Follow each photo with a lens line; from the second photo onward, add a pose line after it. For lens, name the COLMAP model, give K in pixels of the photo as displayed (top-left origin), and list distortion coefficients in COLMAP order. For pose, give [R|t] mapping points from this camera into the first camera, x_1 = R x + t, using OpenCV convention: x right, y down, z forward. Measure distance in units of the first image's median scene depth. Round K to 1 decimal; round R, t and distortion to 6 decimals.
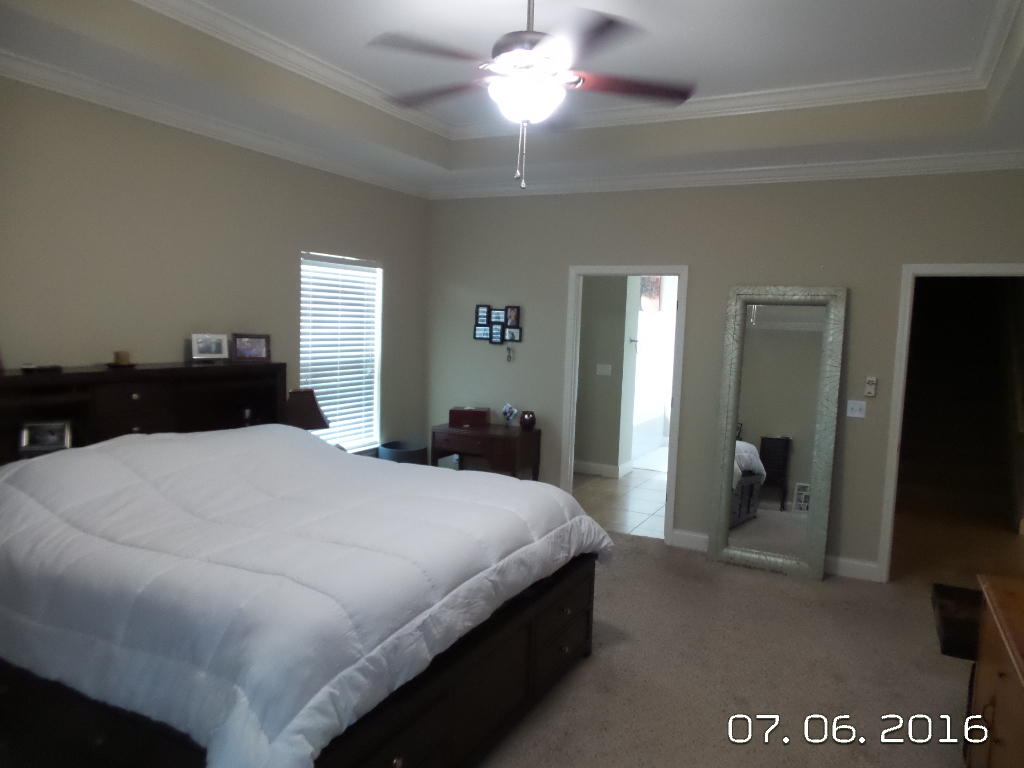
lens RADIAL K [[703.9, 0, 513.7], [0, 703.9, 388.5], [0, 0, 1]] dist [-0.018423, 0.008940]
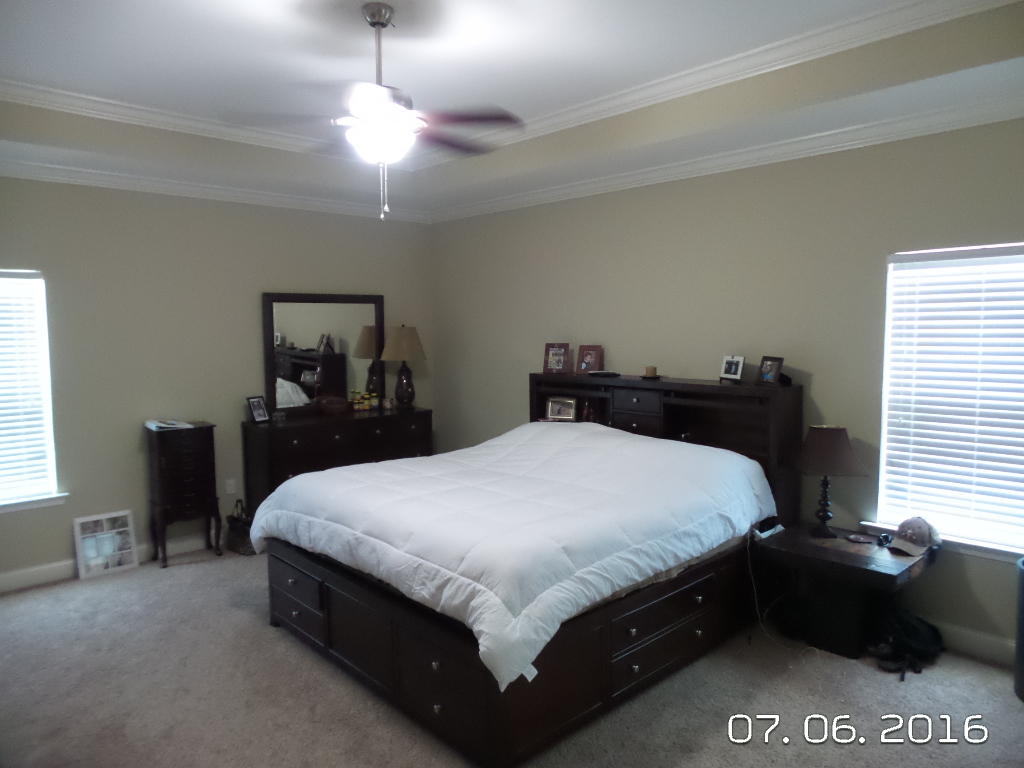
lens RADIAL K [[703.9, 0, 513.7], [0, 703.9, 388.5], [0, 0, 1]] dist [-0.018423, 0.008940]
pose [[-0.337502, 0.049217, -0.940037, 0.754886], [-0.095033, 0.991749, 0.086044, -0.100745], [0.936516, 0.118374, -0.330040, 1.182445]]
